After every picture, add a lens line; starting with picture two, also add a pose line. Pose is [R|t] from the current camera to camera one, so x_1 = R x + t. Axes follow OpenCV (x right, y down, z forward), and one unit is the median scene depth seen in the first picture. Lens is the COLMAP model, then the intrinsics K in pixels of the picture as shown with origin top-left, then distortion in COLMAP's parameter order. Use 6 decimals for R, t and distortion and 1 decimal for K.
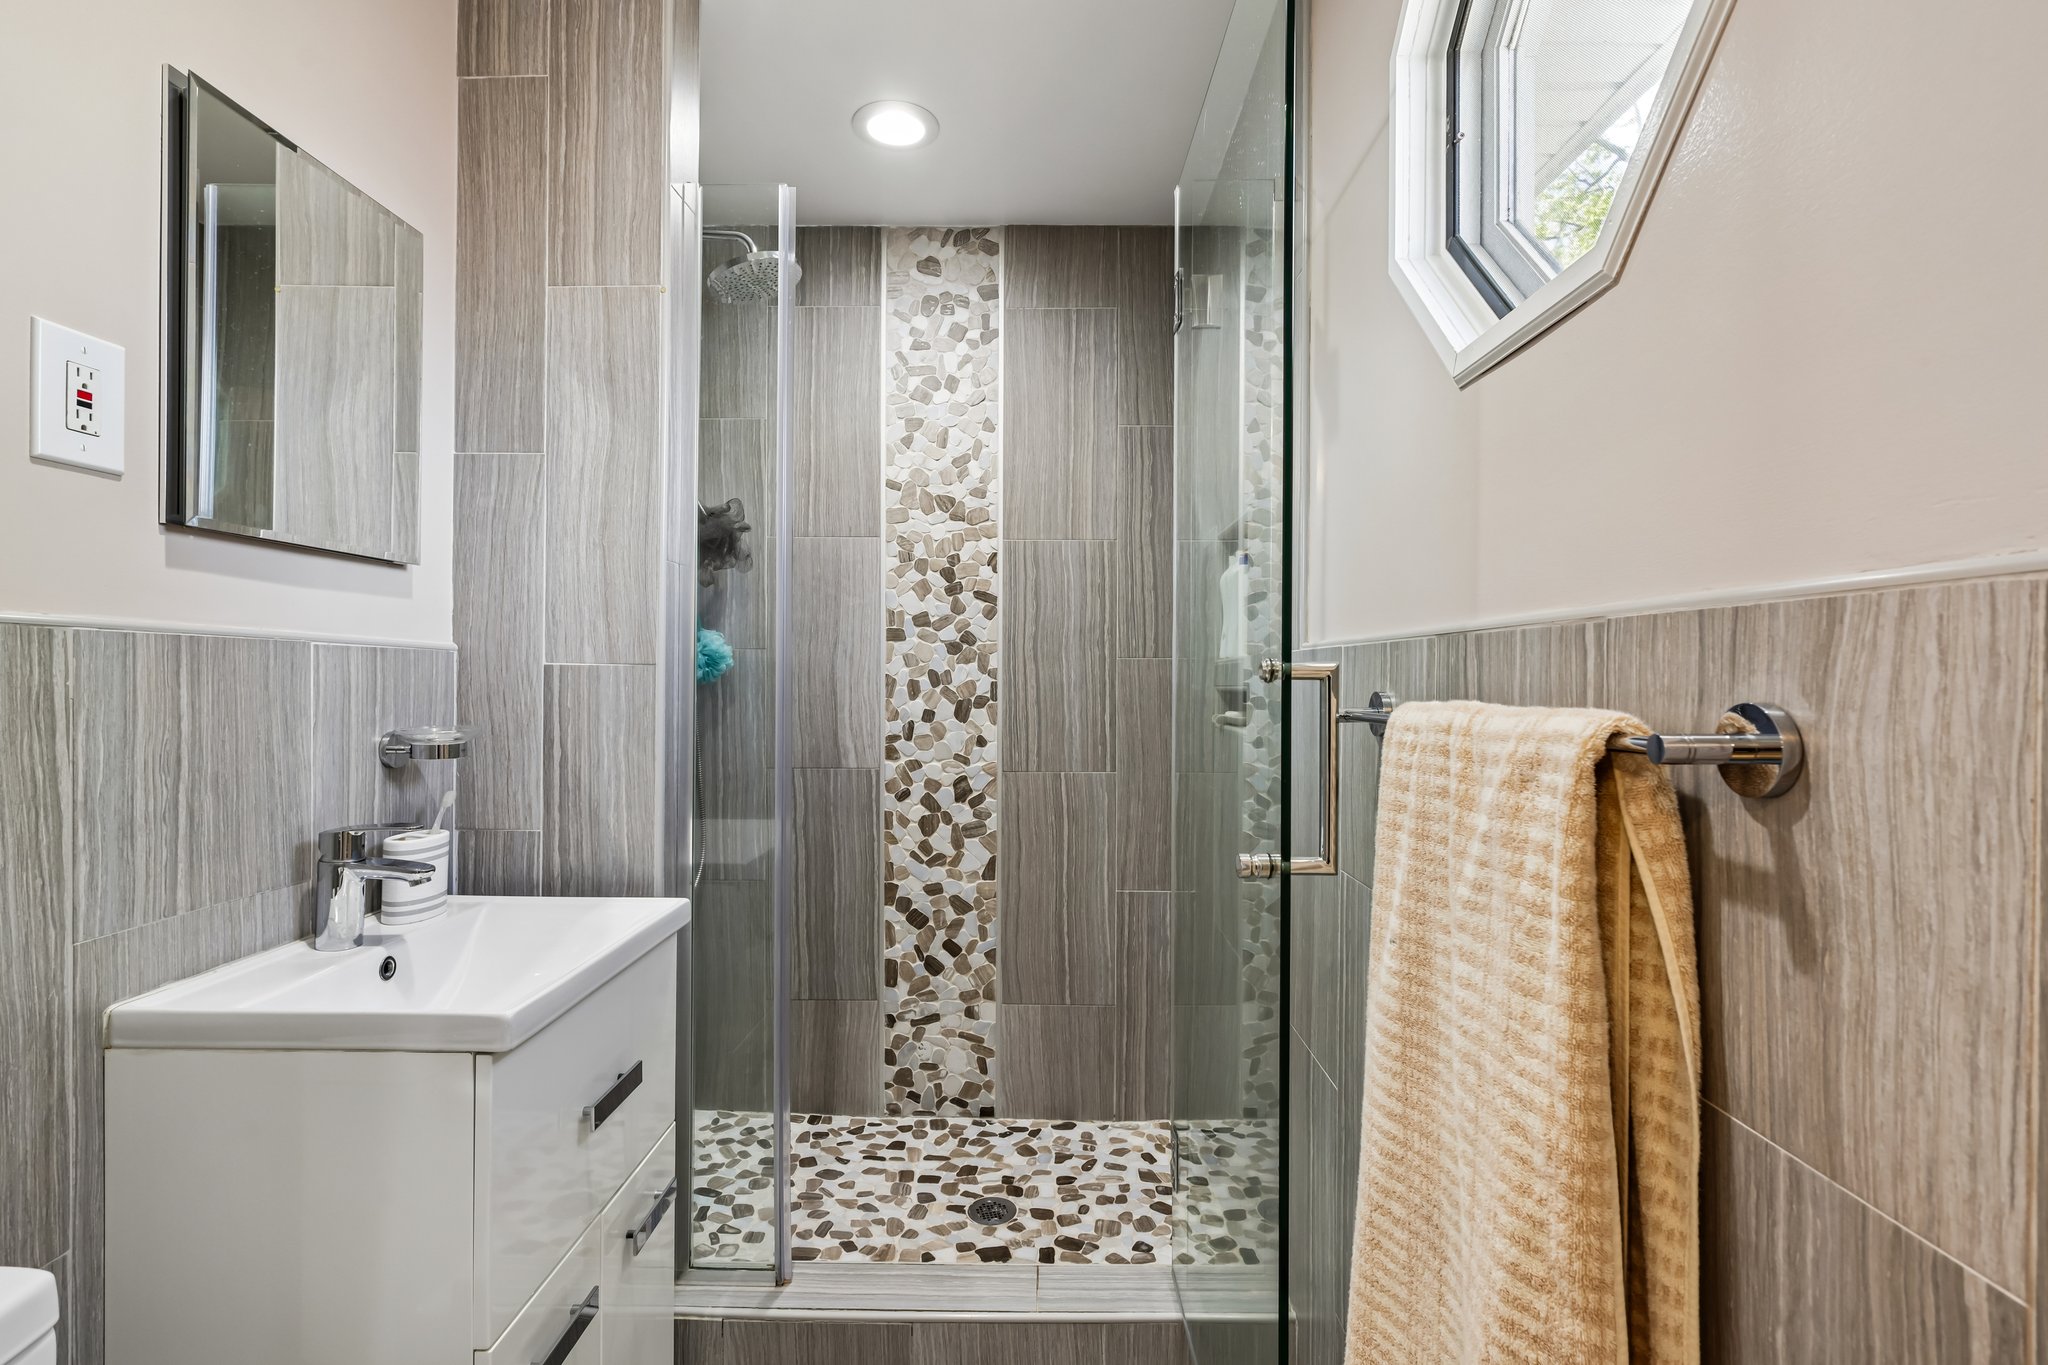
lens RADIAL K [[955.1, 0, 1015.0], [0, 955.1, 677.9], [0, 0, 1]] dist [-0.002054, 0.002297]
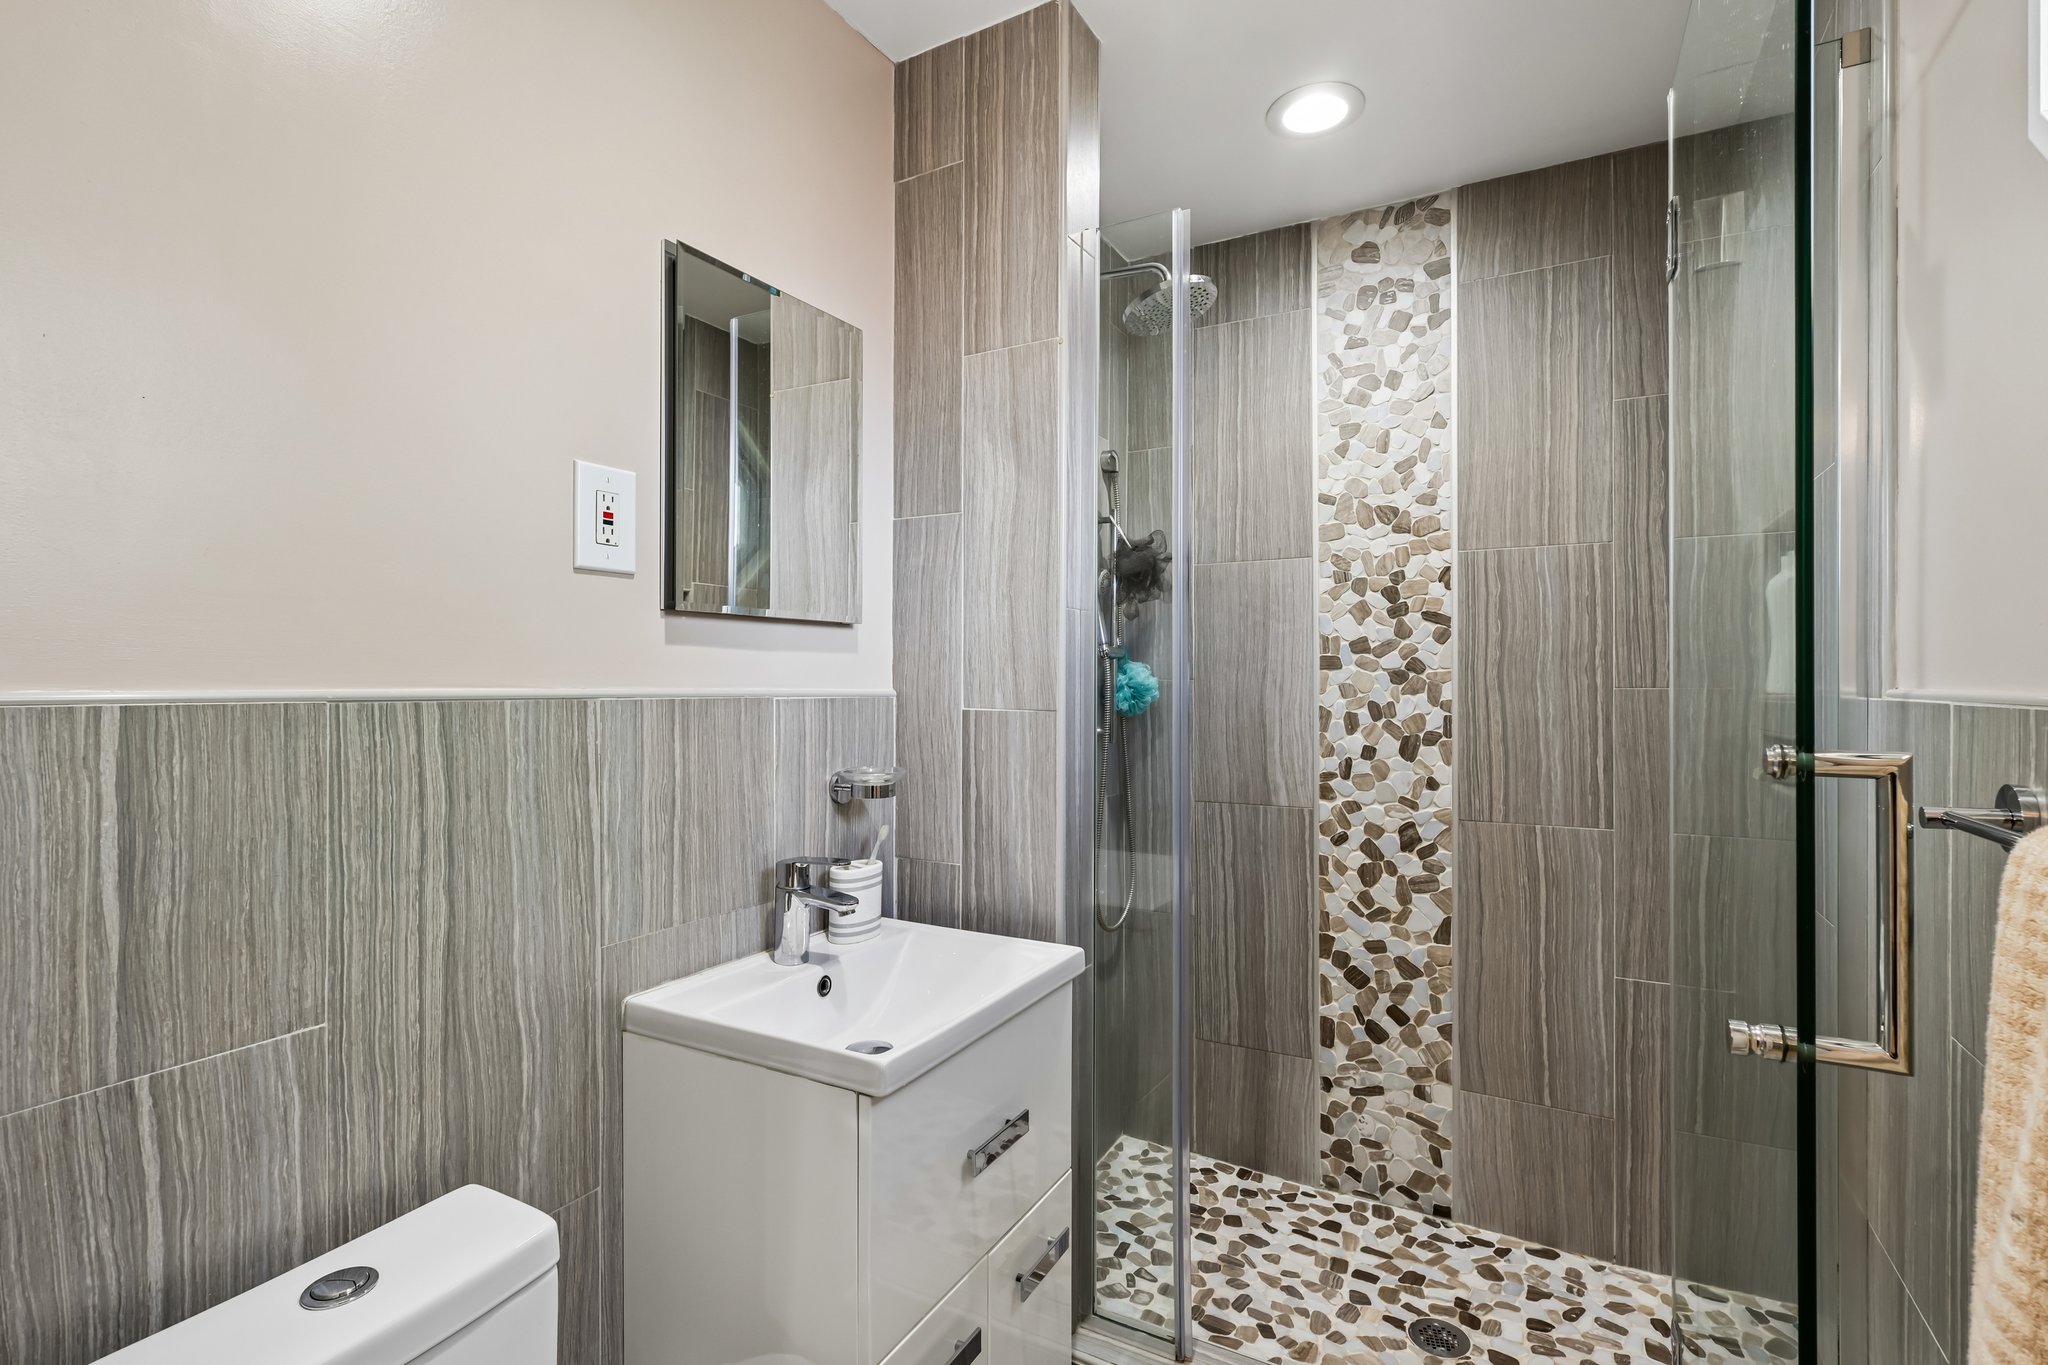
lens RADIAL K [[955.1, 0, 1026.1], [0, 955.1, 676.7], [0, 0, 1]] dist [-0.002054, 0.002297]
pose [[0.884140, -0.006641, -0.467176, 0.045050], [0.004911, 0.999976, -0.004919, -0.029034], [0.467197, 0.002055, 0.884151, 0.055113]]
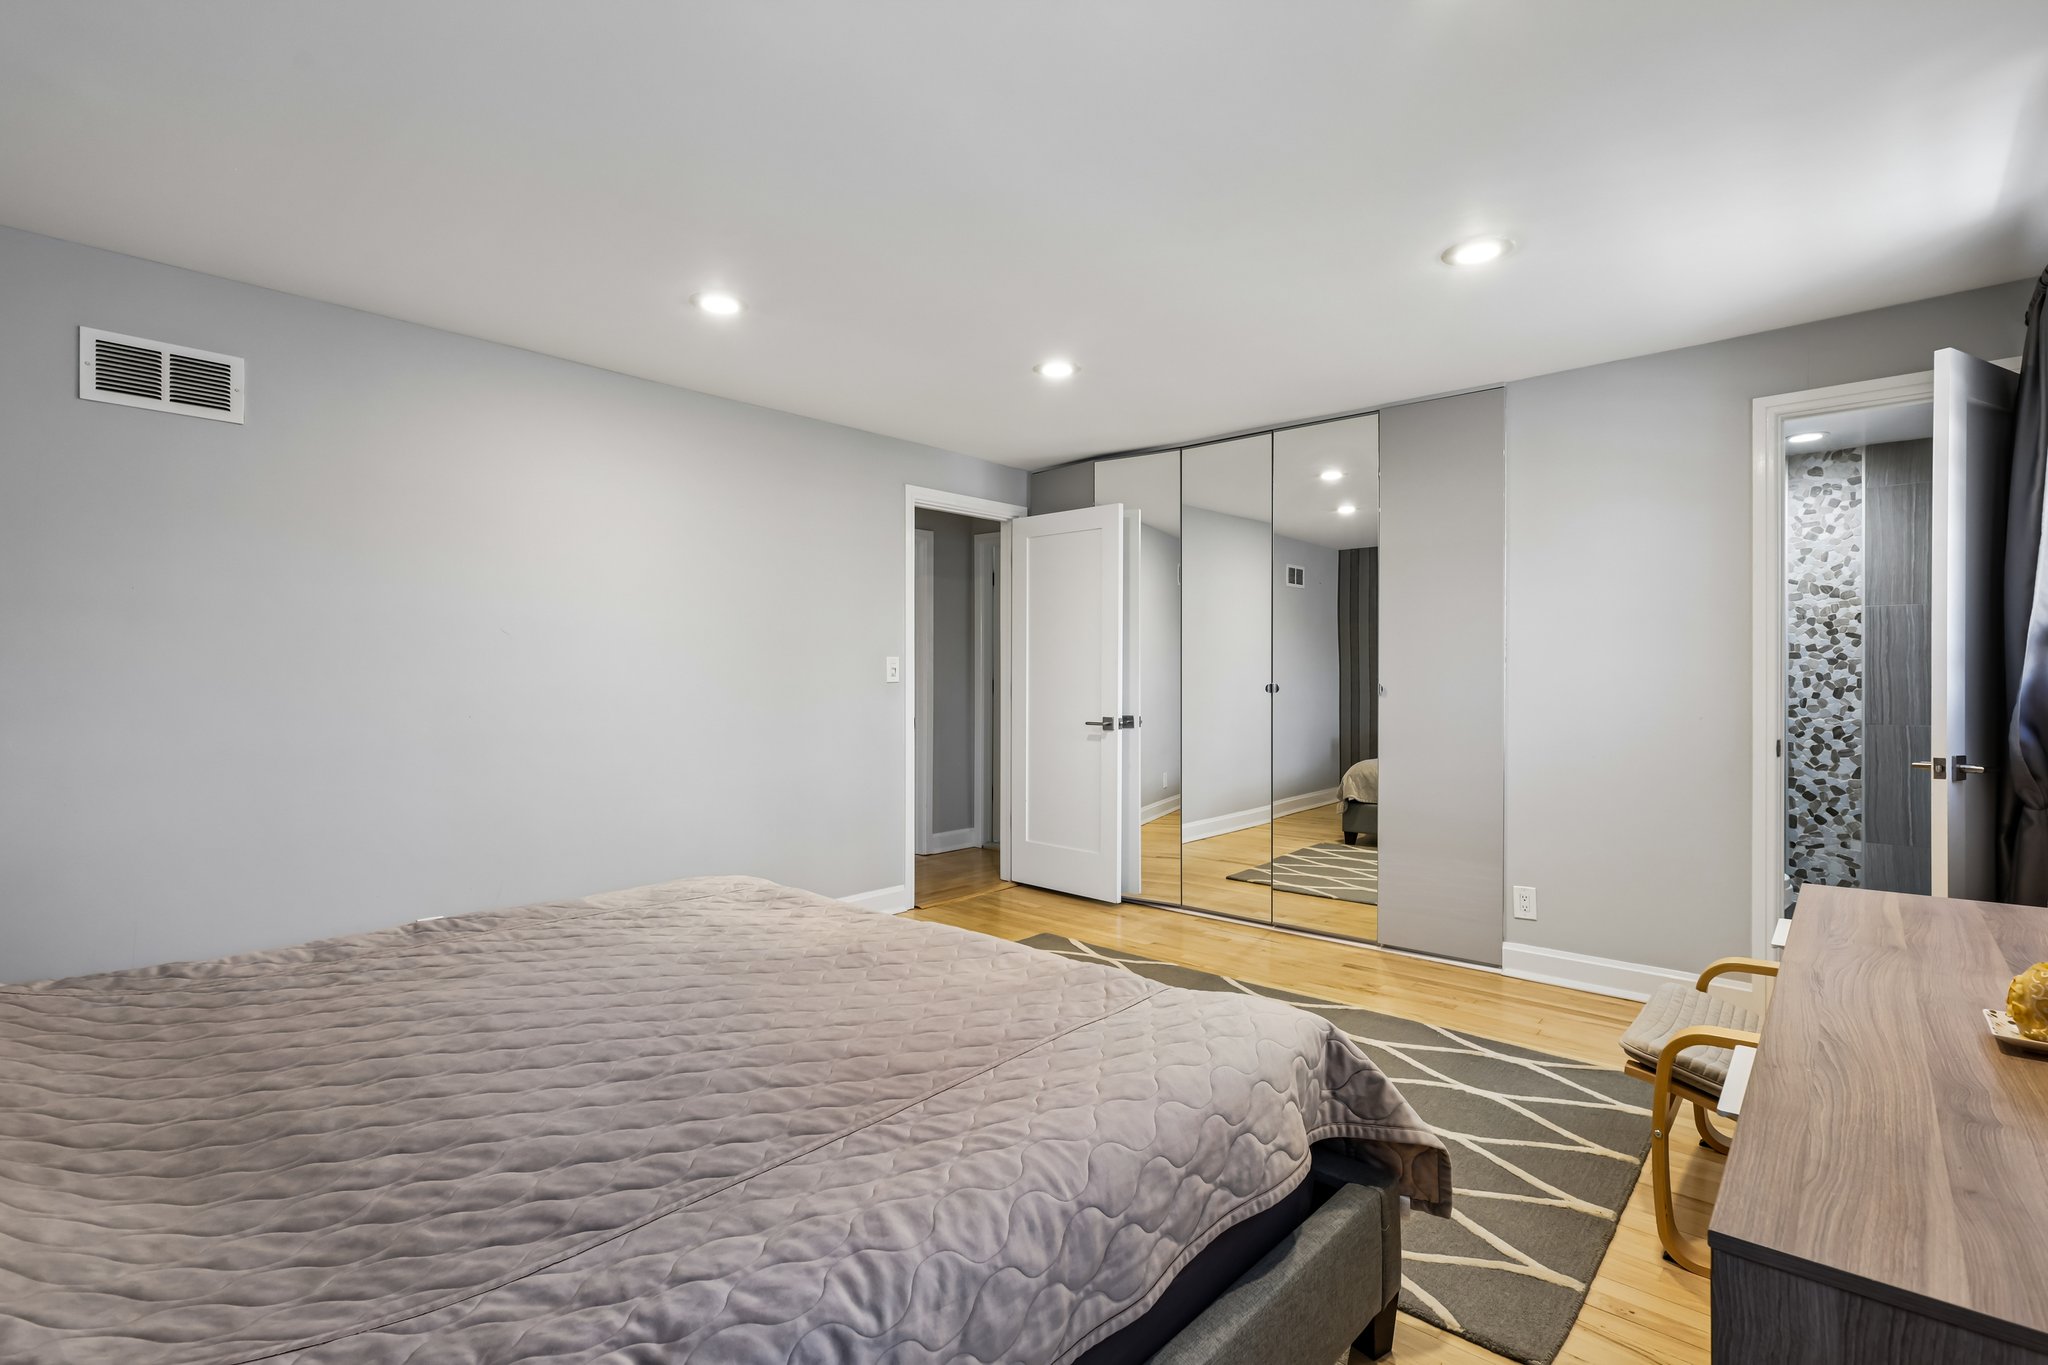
lens RADIAL K [[955.1, 0, 1024.6], [0, 955.1, 682.5], [0, 0, 1]] dist [-0.002054, 0.002297]
pose [[0.761186, -0.003103, -0.648527, -0.055408], [0.003015, 0.999995, -0.001245, 0.009605], [0.648527, -0.001008, 0.761191, -1.620542]]
